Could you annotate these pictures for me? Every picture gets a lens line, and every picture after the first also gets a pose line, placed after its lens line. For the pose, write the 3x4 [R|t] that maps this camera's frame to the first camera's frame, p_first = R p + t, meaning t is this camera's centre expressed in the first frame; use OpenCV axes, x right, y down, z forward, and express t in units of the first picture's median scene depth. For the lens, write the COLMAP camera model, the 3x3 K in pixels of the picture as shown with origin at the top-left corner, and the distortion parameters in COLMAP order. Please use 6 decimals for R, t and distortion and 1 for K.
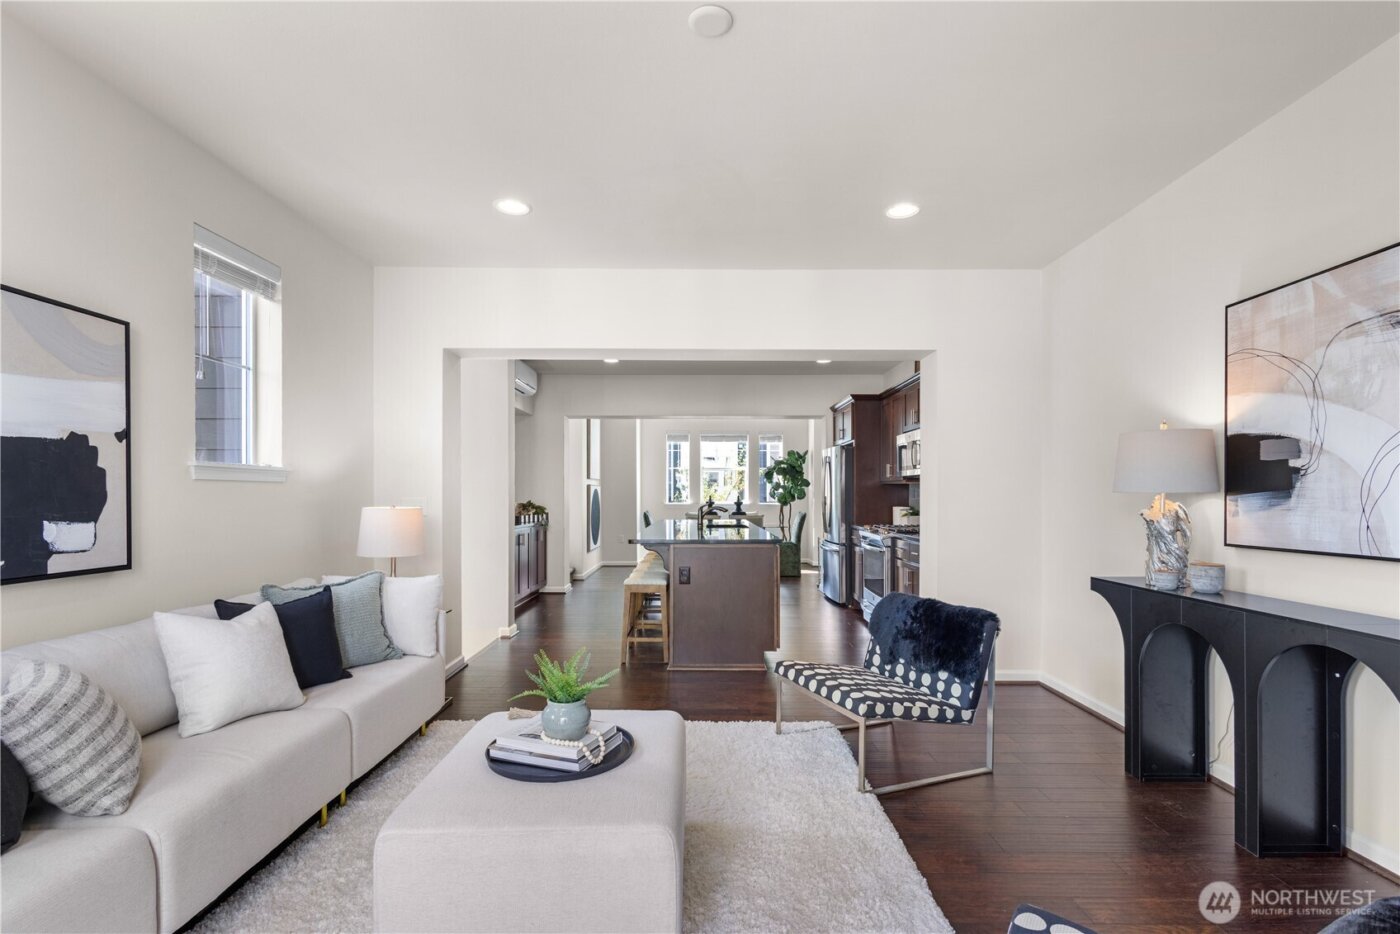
lens RADIAL K [[636.6, 0, 702.1], [0, 636.6, 479.3], [0, 0, 1]] dist [0.001056, 0.000224]
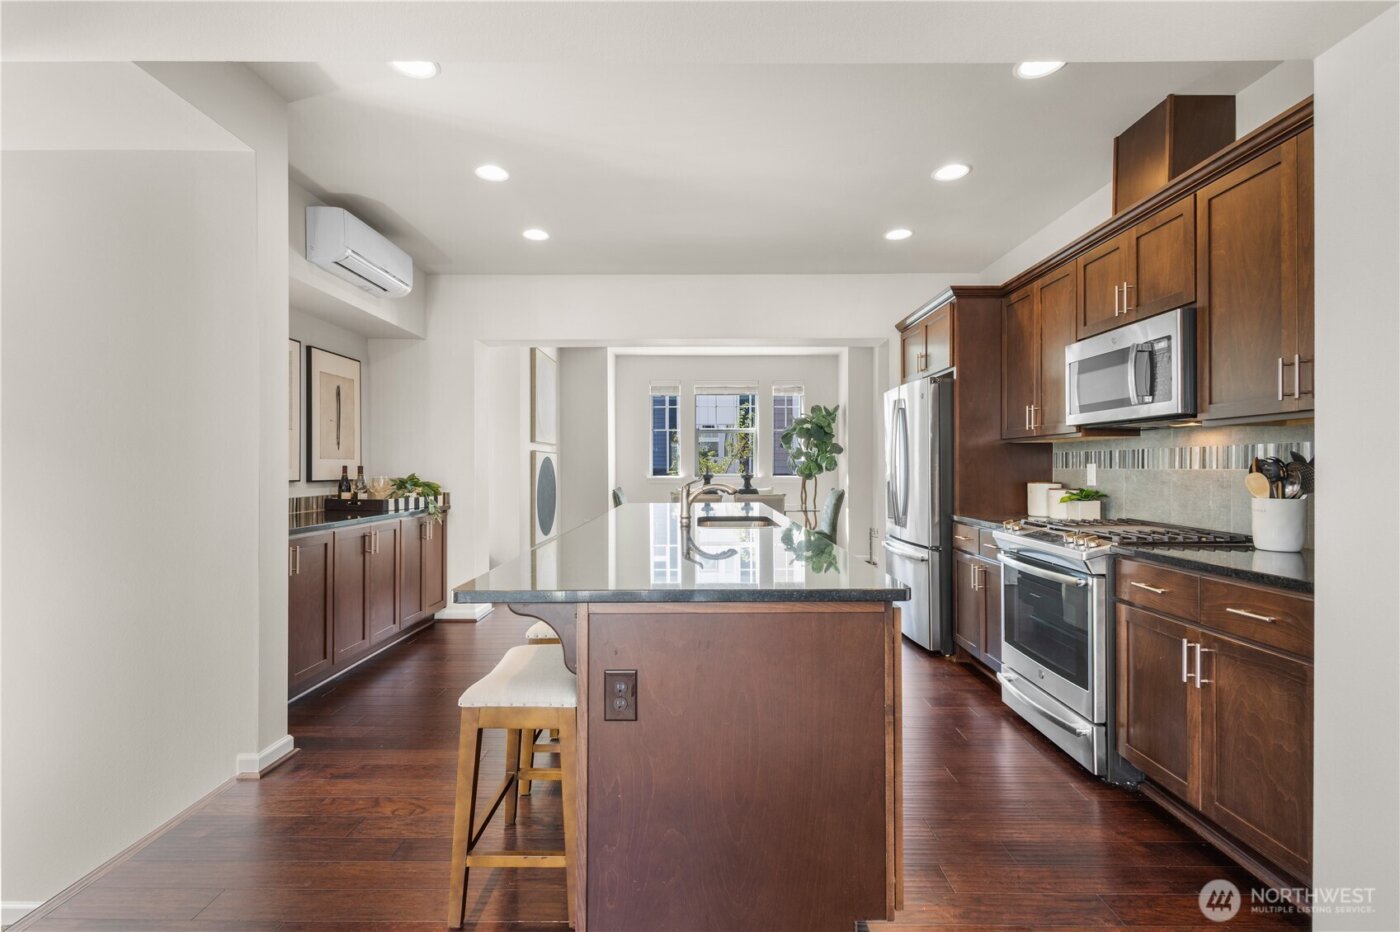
lens RADIAL K [[636.6, 0, 699.4], [0, 636.6, 461.9], [0, 0, 1]] dist [0.001056, 0.000224]
pose [[0.999995, -0.001901, -0.002620, 0.006108], [0.001943, 0.999866, 0.016257, 0.009717], [0.002589, -0.016262, 0.999864, 0.298502]]
